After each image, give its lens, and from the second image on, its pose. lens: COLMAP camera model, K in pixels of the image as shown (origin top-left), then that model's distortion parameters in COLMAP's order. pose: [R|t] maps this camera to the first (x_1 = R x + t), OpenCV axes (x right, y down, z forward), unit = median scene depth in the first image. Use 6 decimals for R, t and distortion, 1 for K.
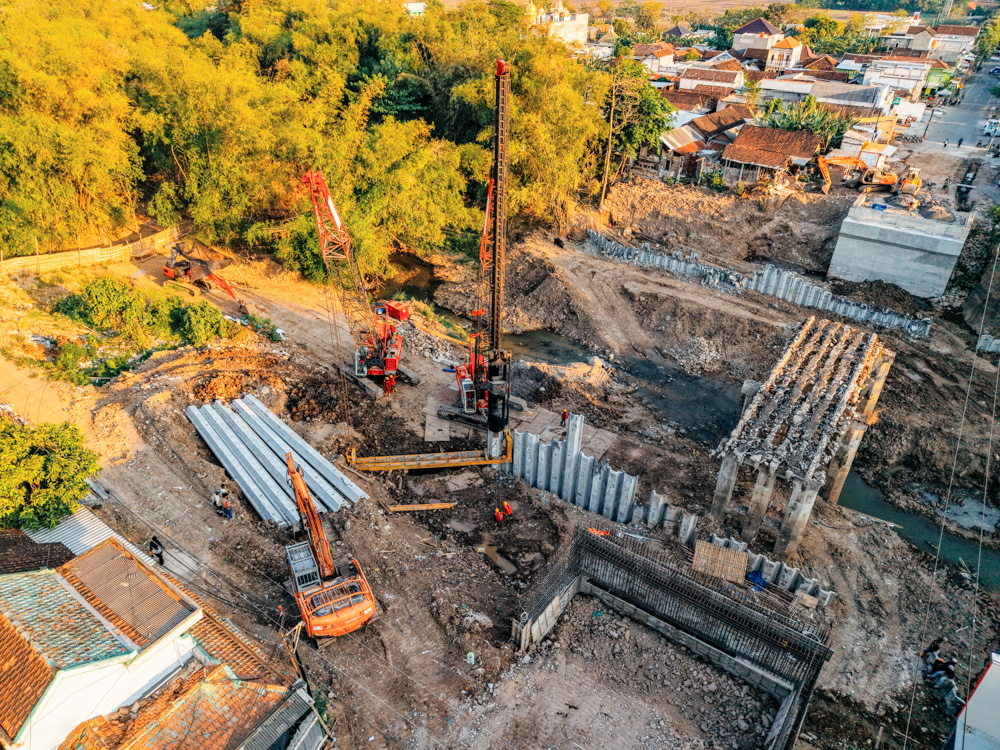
lens RADIAL K [[675.7, 0, 500.3], [0, 675.7, 387.2], [0, 0, 1]] dist [0.009157, -0.005069]
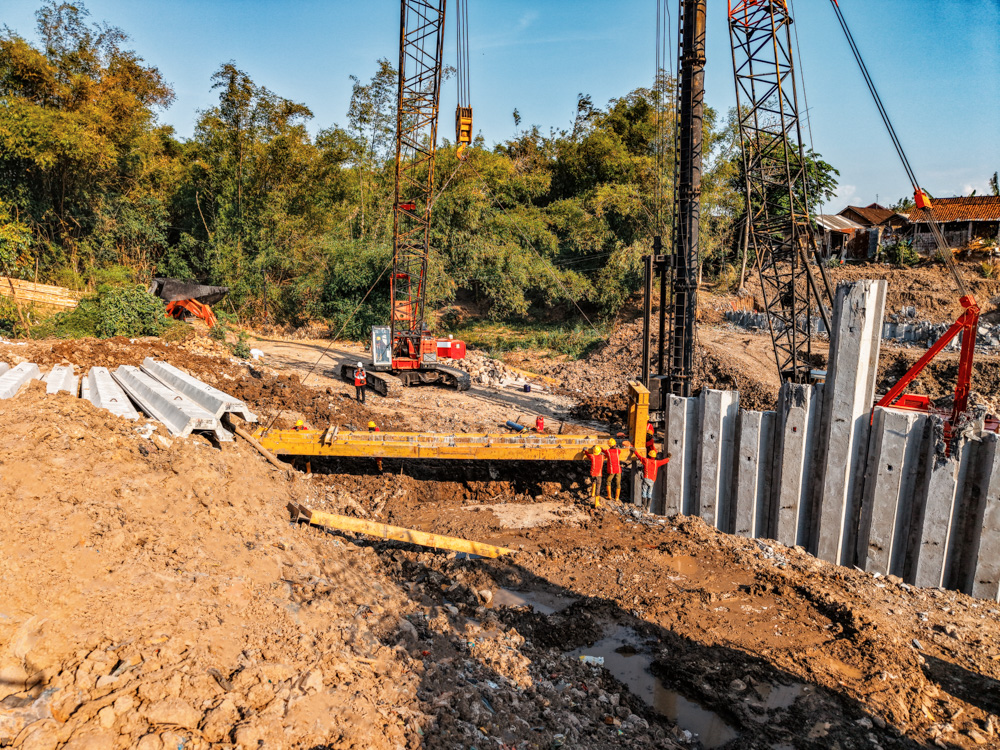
lens RADIAL K [[666.8, 0, 498.8], [0, 666.8, 386.6], [0, 0, 1]] dist [0.055883, -0.068445]
pose [[0.990385, -0.000507, -0.138337, -0.018469], [-0.049160, 0.933434, -0.355365, 0.156363], [0.129308, 0.358748, 0.924434, 0.461784]]
